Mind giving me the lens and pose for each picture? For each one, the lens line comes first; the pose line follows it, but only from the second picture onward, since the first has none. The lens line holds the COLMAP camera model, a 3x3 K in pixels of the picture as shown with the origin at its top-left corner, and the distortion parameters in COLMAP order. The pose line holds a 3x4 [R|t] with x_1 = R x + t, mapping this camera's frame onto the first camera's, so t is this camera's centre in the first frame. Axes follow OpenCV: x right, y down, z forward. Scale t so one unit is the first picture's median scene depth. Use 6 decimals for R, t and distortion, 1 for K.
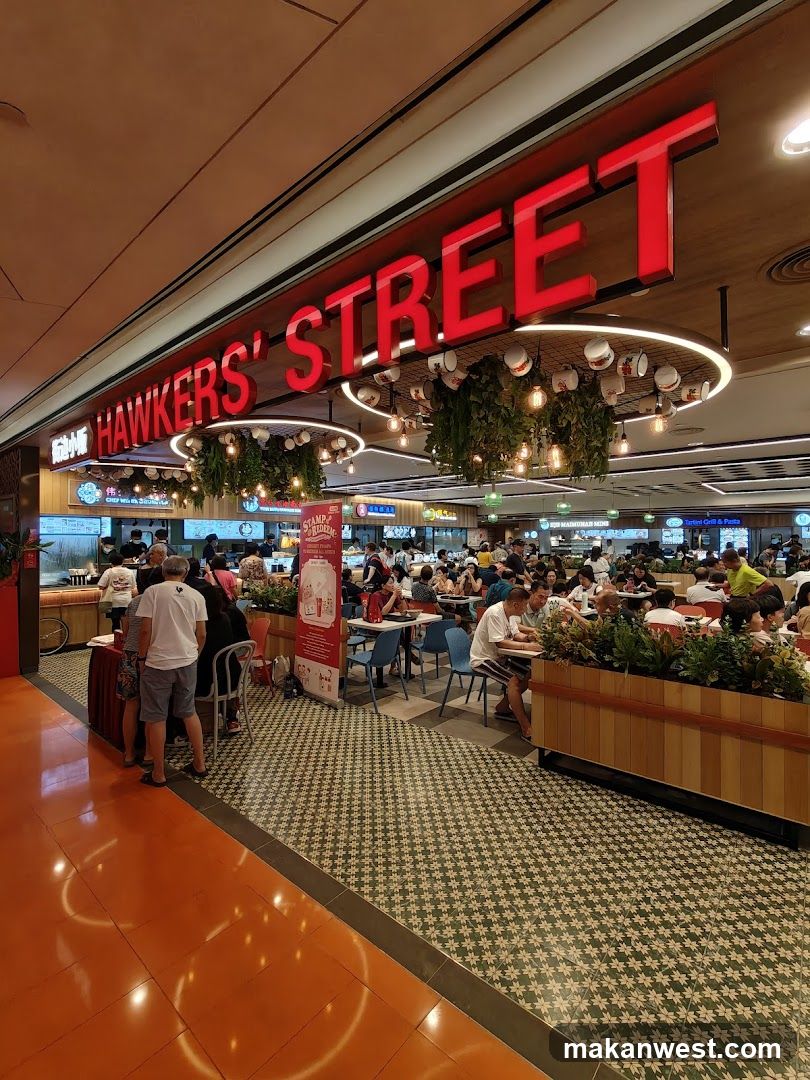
lens RADIAL K [[489.6, 0, 403.9], [0, 489.6, 544.5], [0, 0, 1]] dist [-0.003408, -0.000053]
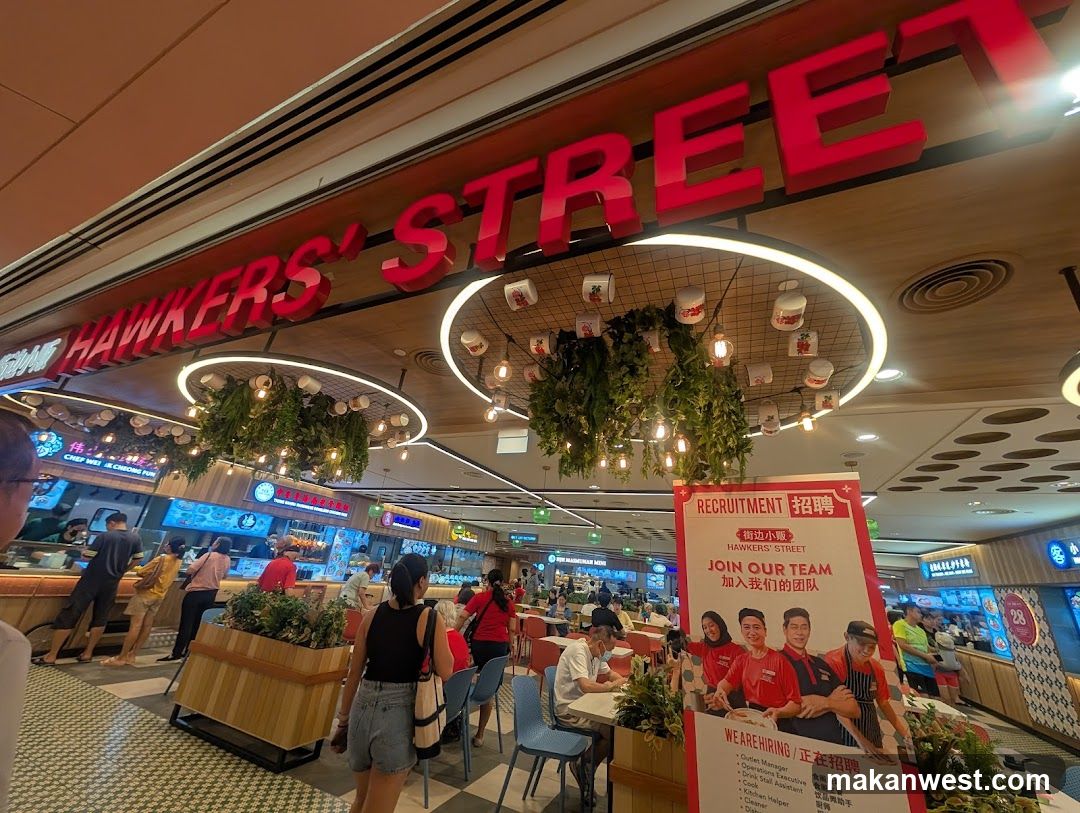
lens RADIAL K [[413.9, 0, 545.4], [0, 413.9, 403.8], [0, 0, 1]] dist [0.000794, -0.000102]
pose [[0.952718, 0.197606, 0.230824, -0.044089], [-0.095344, 0.915698, -0.390393, 0.024229], [-0.288509, 0.349927, 0.891243, 0.180131]]
